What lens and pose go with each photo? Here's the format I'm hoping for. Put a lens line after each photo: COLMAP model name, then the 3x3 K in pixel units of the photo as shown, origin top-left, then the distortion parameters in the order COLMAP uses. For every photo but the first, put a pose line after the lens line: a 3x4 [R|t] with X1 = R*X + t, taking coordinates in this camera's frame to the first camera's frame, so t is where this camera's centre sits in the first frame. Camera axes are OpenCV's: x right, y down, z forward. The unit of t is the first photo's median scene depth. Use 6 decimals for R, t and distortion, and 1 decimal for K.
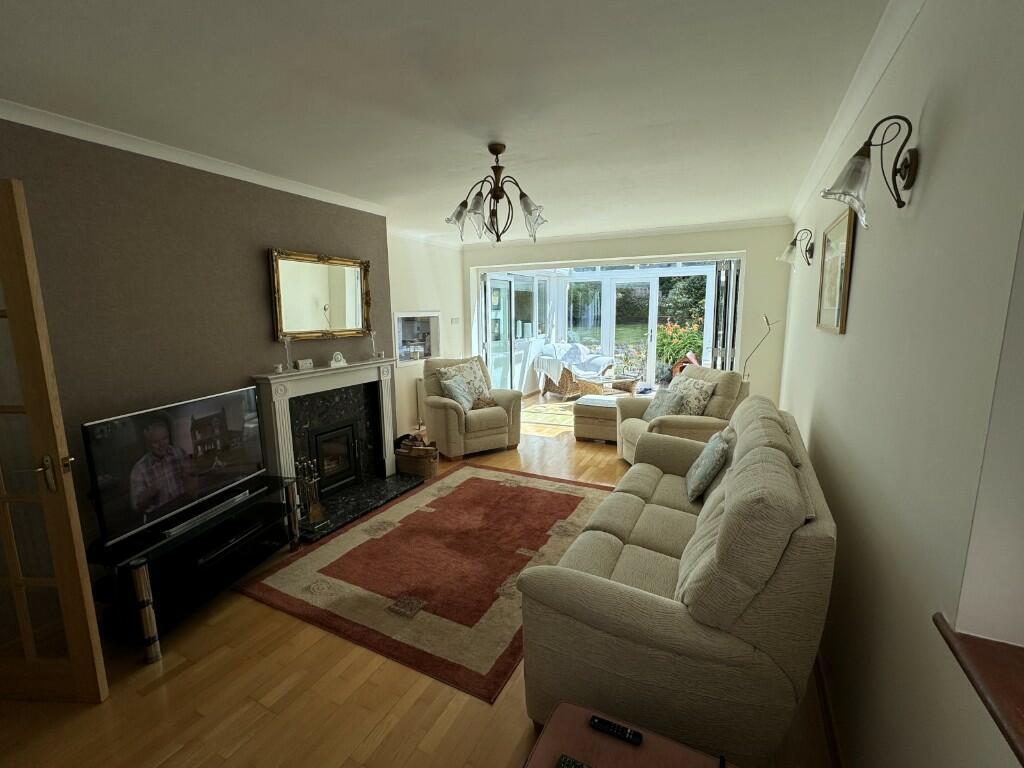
lens RADIAL K [[449.2, 0, 512.0], [0, 449.2, 384.0], [0, 0, 1]] dist [-0.044111, -0.000011]
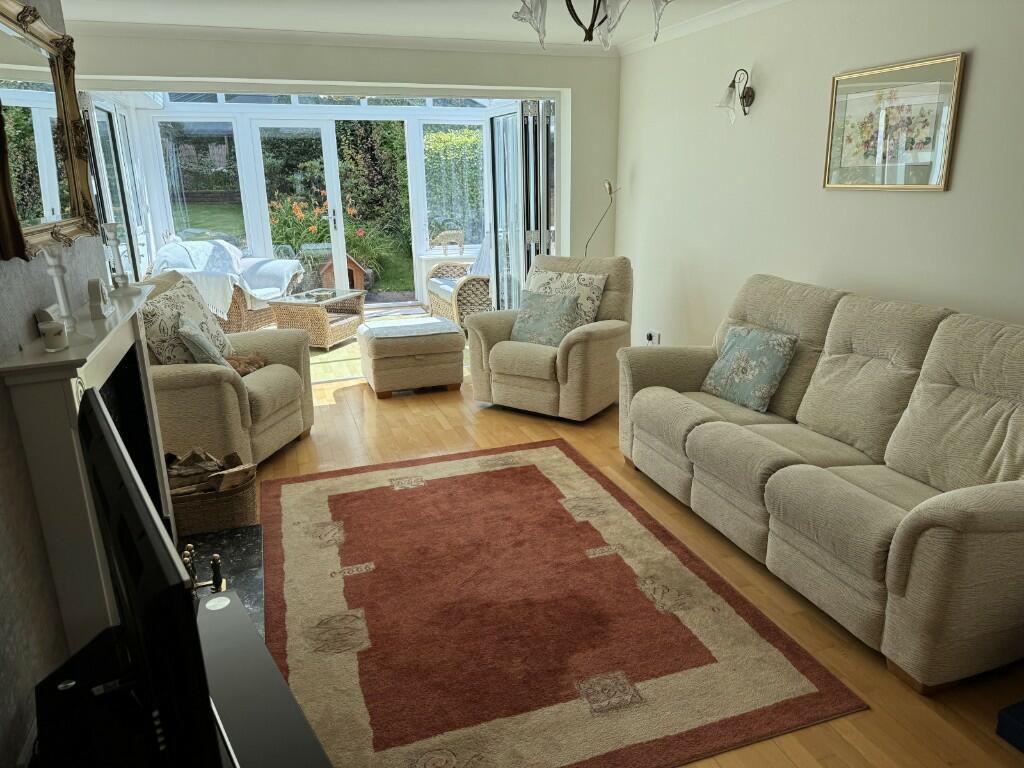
lens RADIAL K [[712.3, 0, 512.0], [0, 712.3, 384.0], [0, 0, 1]] dist [0.070104, -0.002463]
pose [[0.695850, -0.207248, 0.687635, -0.498815], [0.126762, 0.977869, 0.166447, -0.040601], [-0.706912, -0.028656, 0.706721, 0.236191]]
